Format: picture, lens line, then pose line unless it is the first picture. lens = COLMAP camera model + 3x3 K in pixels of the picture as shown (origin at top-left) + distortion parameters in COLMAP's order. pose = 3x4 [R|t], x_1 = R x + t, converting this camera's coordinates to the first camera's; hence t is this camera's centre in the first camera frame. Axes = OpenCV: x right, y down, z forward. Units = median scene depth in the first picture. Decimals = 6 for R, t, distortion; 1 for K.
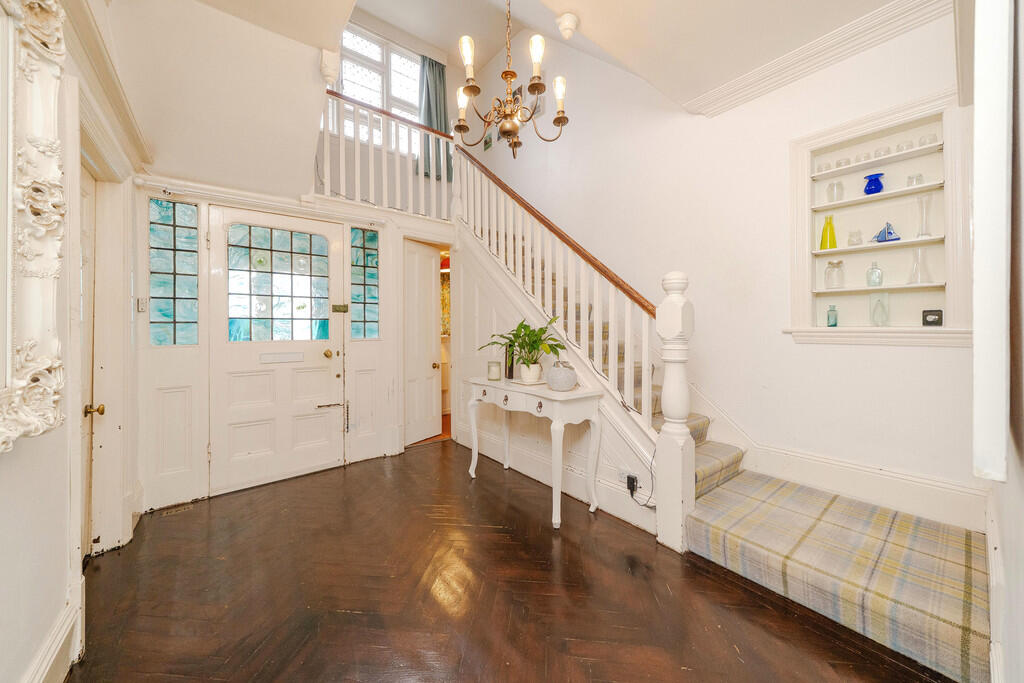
lens RADIAL K [[361.6, 0, 510.8], [0, 361.6, 328.6], [0, 0, 1]] dist [-0.000208, -0.000051]
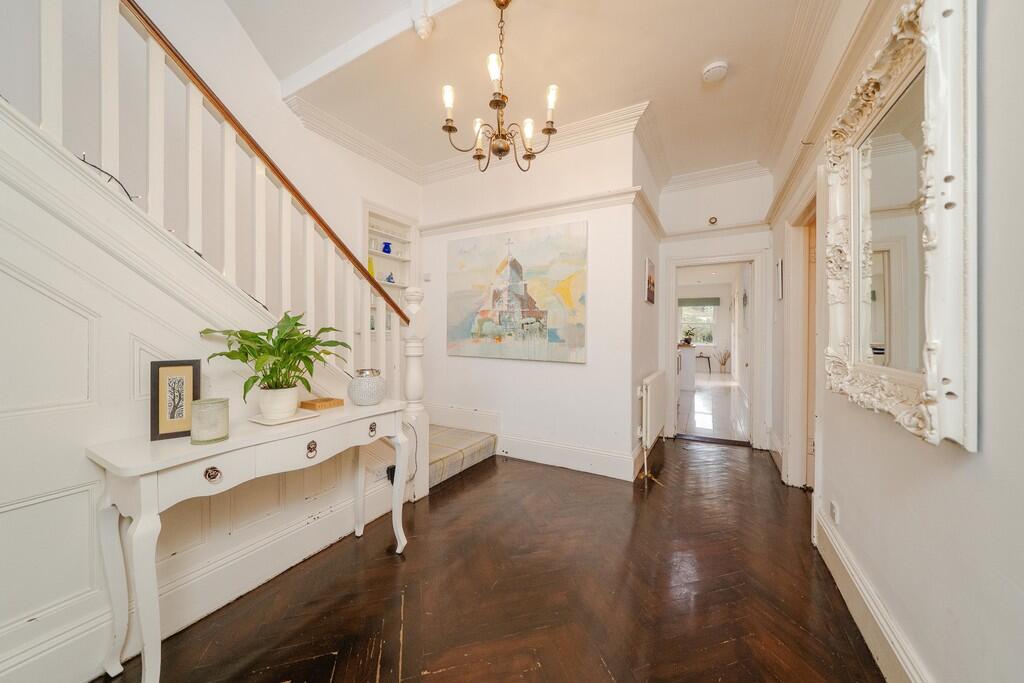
lens RADIAL K [[361.6, 0, 510.8], [0, 361.6, 328.6], [0, 0, 1]] dist [-0.000208, -0.000051]
pose [[-0.376719, 0.006554, 0.926304, -0.814925], [-0.005180, 0.999944, -0.009182, 0.001117], [-0.926313, -0.008257, -0.376664, 1.080054]]
